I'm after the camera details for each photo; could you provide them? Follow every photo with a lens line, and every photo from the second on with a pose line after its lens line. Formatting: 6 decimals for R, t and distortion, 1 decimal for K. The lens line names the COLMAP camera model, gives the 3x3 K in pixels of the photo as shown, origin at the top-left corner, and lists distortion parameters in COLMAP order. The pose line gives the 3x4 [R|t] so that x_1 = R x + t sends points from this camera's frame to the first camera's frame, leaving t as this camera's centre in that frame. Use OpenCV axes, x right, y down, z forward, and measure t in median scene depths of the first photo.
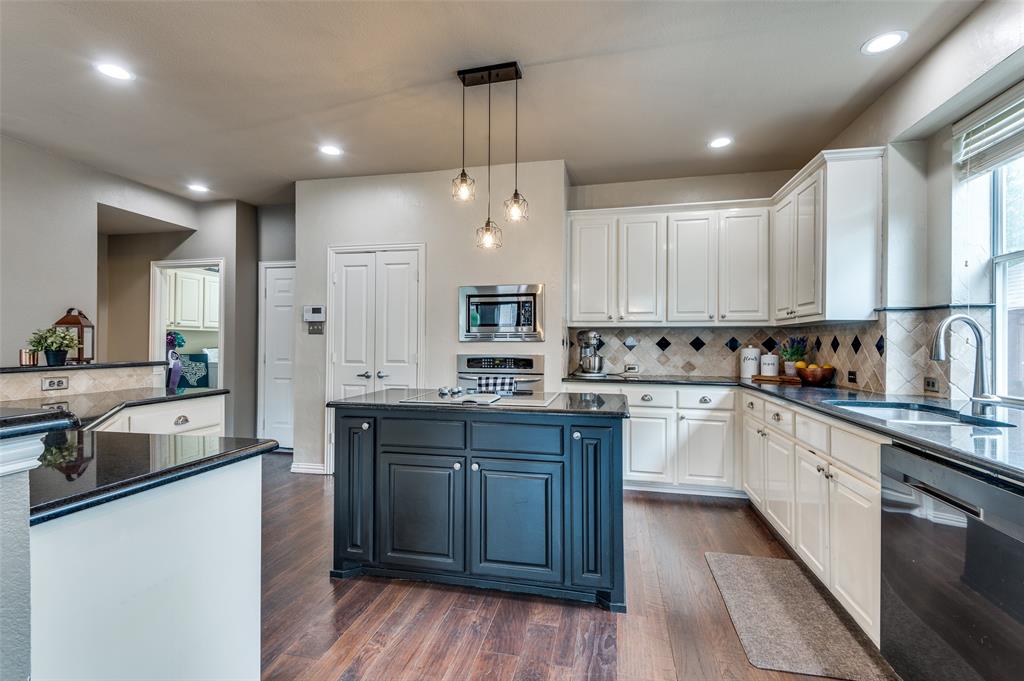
lens RADIAL K [[462.8, 0, 514.7], [0, 462.8, 340.4], [0, 0, 1]] dist [0.026831, -0.000108]
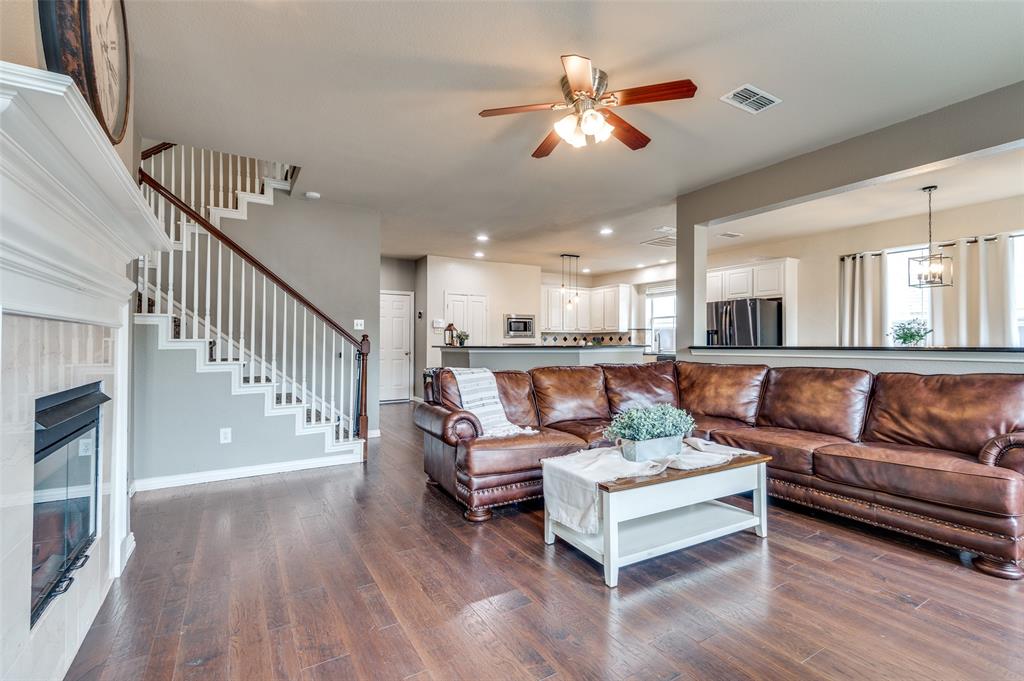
lens RADIAL K [[462.8, 0, 514.7], [0, 462.8, 340.4], [0, 0, 1]] dist [0.026831, -0.000108]
pose [[0.721446, -0.000340, 0.692470, -1.770821], [0.002196, 0.999996, -0.001797, 0.020347], [-0.692467, 0.002817, 0.721444, -0.738105]]
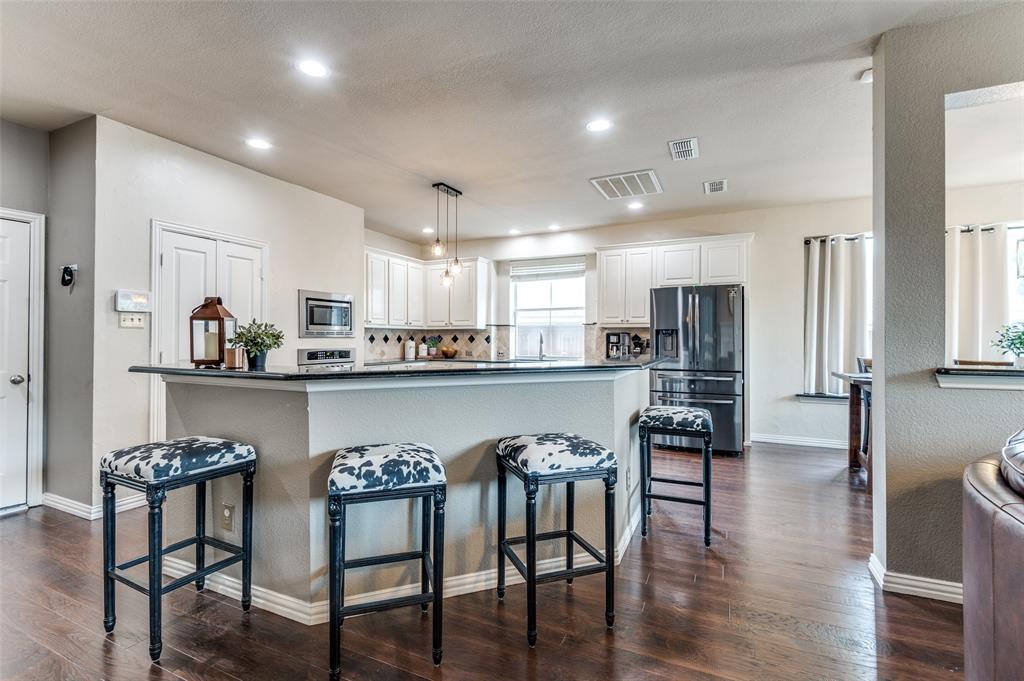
lens RADIAL K [[455.3, 0, 510.7], [0, 455.3, 335.5], [0, 0, 1]] dist [0.004593, 0.000020]
pose [[0.219289, 0.003475, 0.975654, -1.165152], [-0.002882, 0.999992, -0.002914, -0.001759], [-0.975656, -0.002173, 0.219297, 0.259632]]
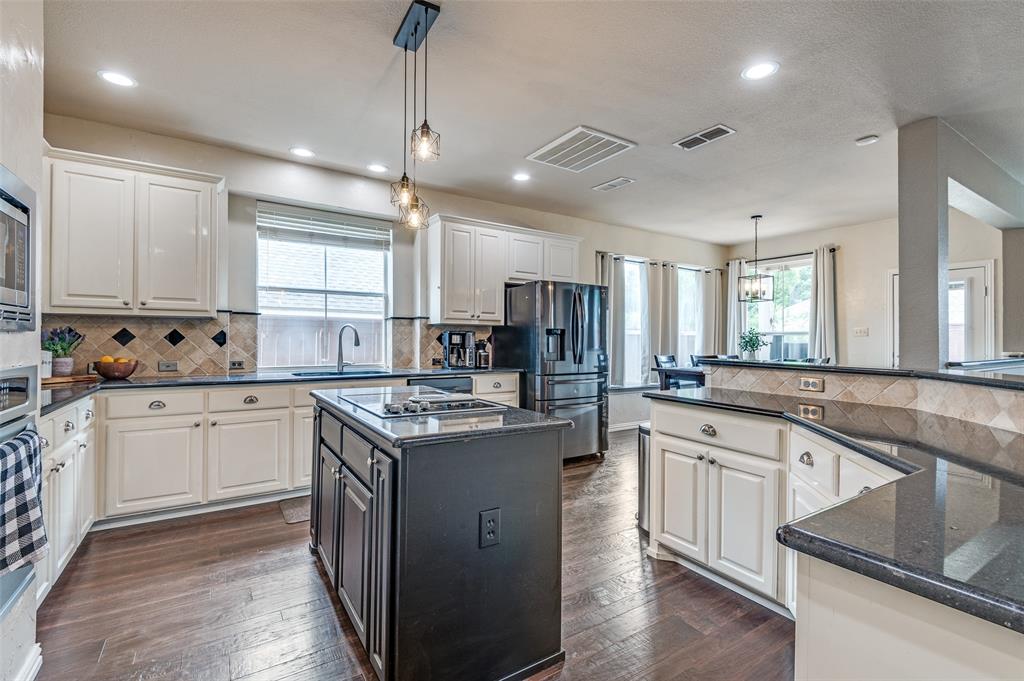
lens RADIAL K [[455.3, 0, 510.7], [0, 455.3, 335.5], [0, 0, 1]] dist [0.004593, 0.000020]
pose [[-0.711643, -0.009510, 0.702476, -0.519102], [-0.016278, 0.999863, -0.002954, -0.004886], [-0.702352, -0.013537, -0.711701, 0.994877]]
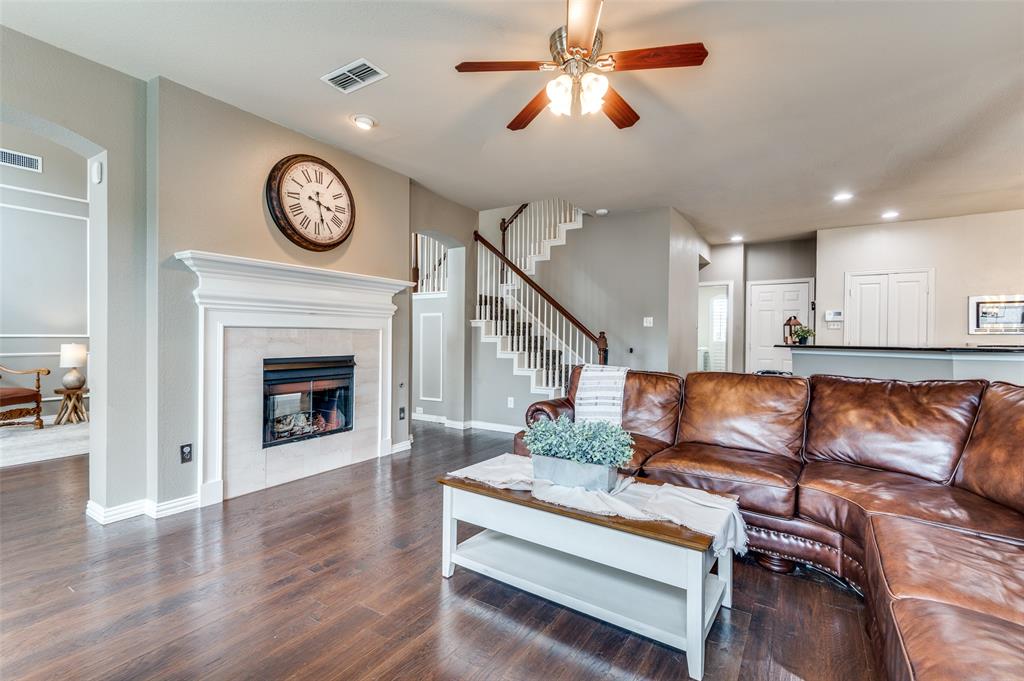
lens RADIAL K [[462.8, 0, 514.7], [0, 462.8, 340.4], [0, 0, 1]] dist [0.026831, -0.000108]
pose [[0.939094, 0.006487, -0.343599, -1.005772], [-0.003908, 0.999959, 0.008200, 0.017120], [0.343638, -0.006358, 0.939081, -0.928918]]
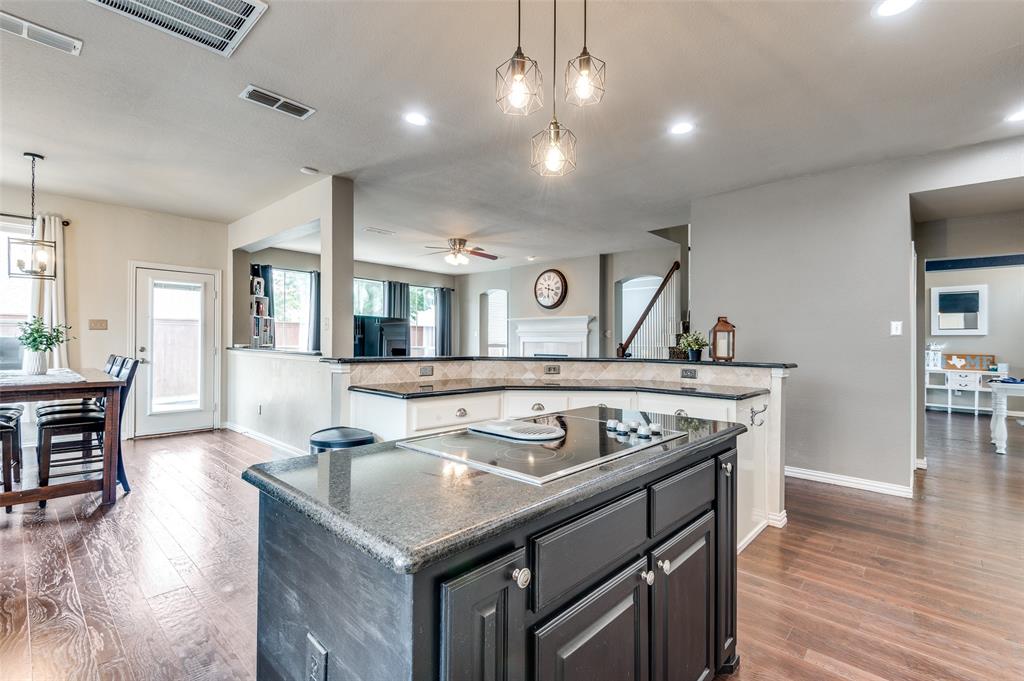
lens RADIAL K [[462.8, 0, 514.7], [0, 462.8, 340.4], [0, 0, 1]] dist [0.026831, -0.000108]
pose [[-0.504000, -0.007812, -0.863668, 0.312763], [-0.007052, 0.999963, -0.004930, 0.003183], [0.863675, 0.003606, -0.504037, 0.853680]]
